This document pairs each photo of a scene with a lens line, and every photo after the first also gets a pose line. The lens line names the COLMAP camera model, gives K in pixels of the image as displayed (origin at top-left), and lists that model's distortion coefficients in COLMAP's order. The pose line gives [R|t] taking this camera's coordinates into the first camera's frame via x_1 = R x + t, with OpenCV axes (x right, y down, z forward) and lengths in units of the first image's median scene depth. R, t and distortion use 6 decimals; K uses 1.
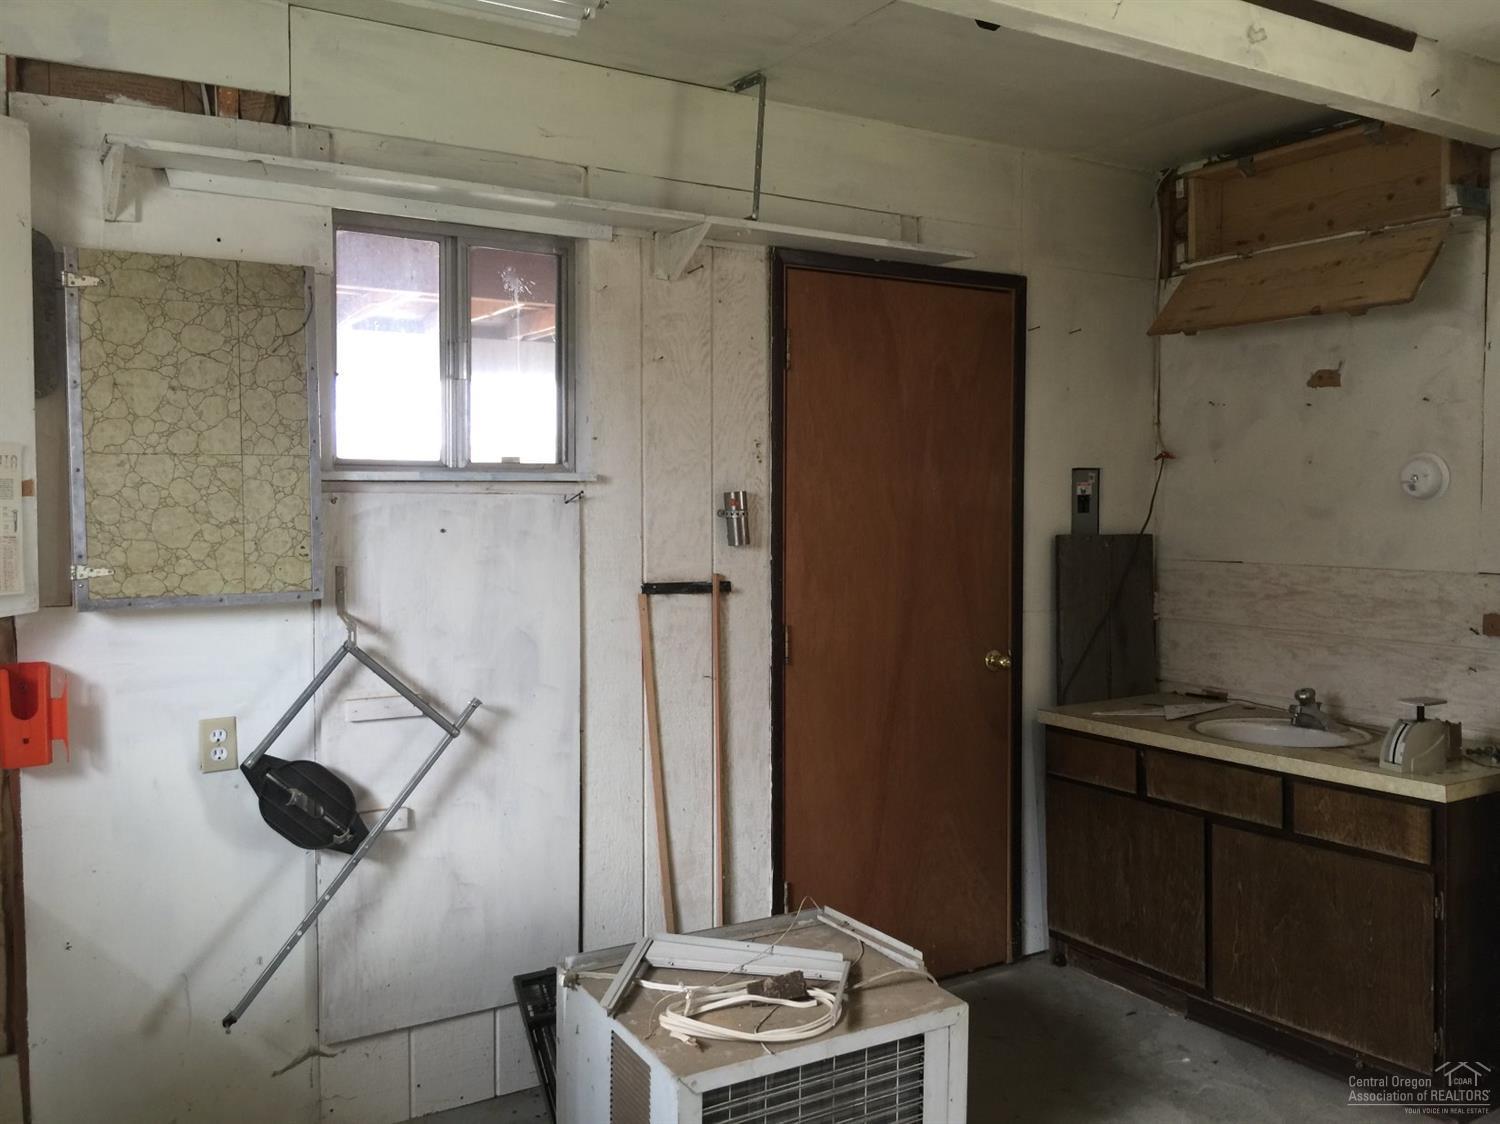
lens RADIAL K [[1262.4, 0, 751.3], [0, 1262.4, 557.7], [0, 0, 1]] dist [0.074398, -0.122010]
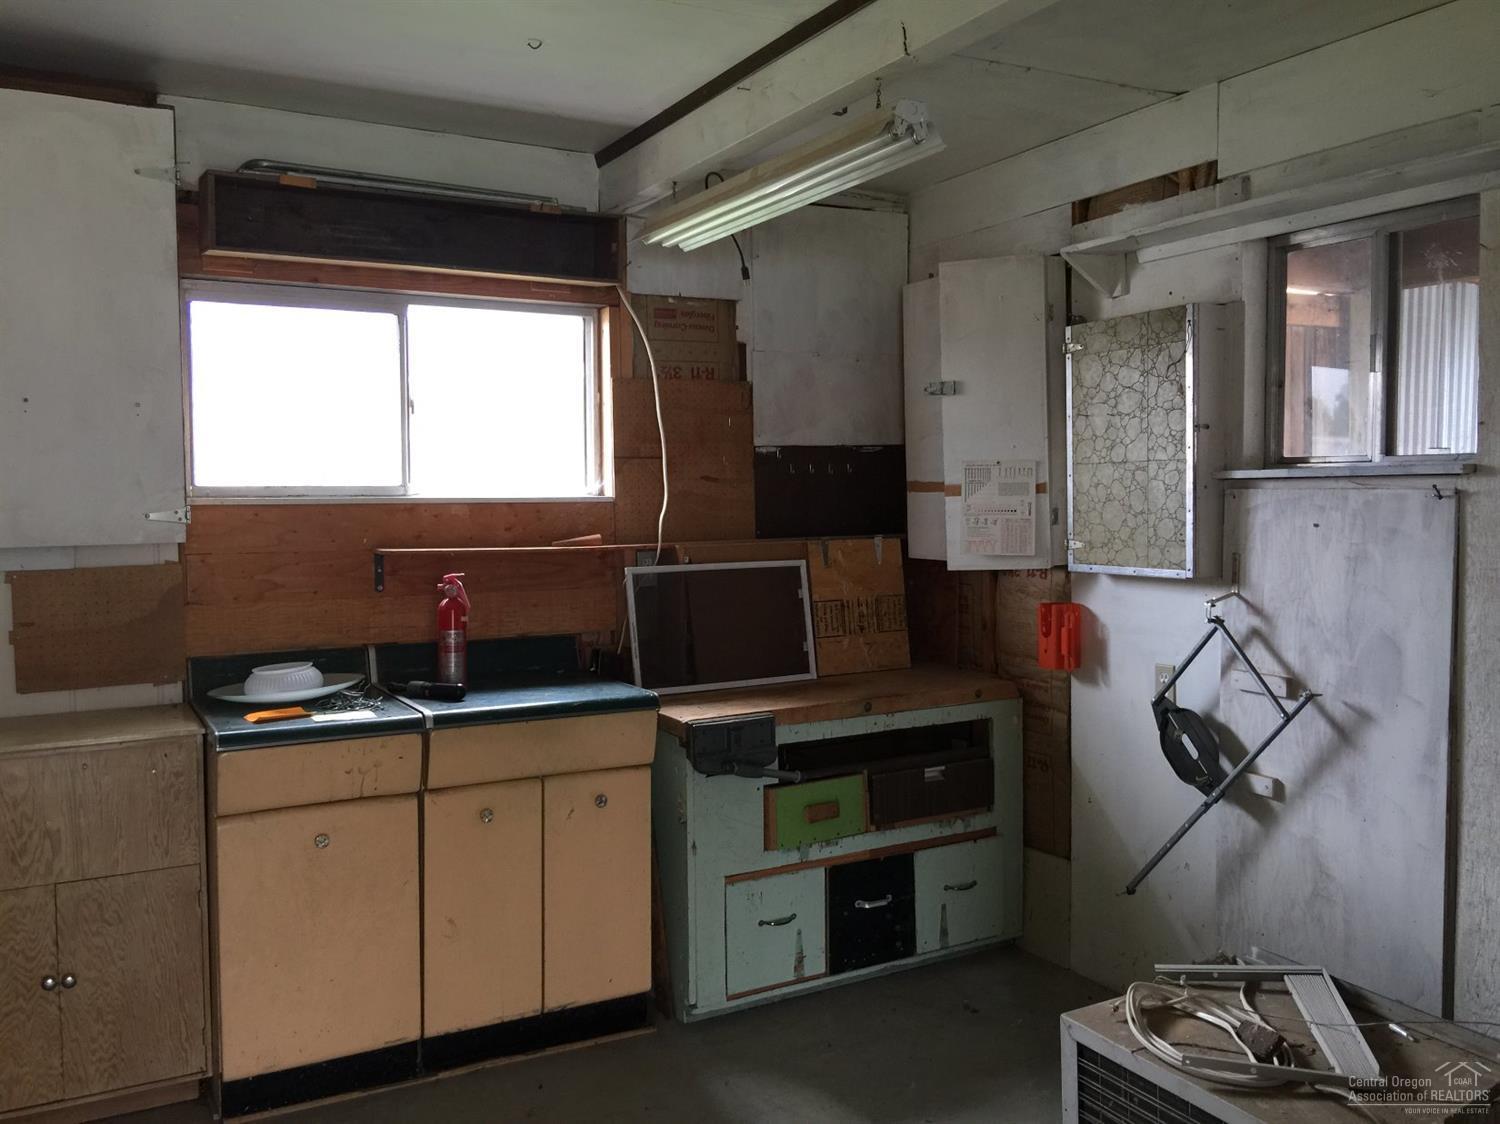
lens RADIAL K [[1262.4, 0, 752.6], [0, 1262.4, 559.8], [0, 0, 1]] dist [0.074398, -0.122010]
pose [[-0.041175, 0.056059, -0.997578, 0.899299], [-0.040226, 0.997522, 0.057716, -0.038400], [0.998342, 0.042505, -0.038818, 0.644032]]
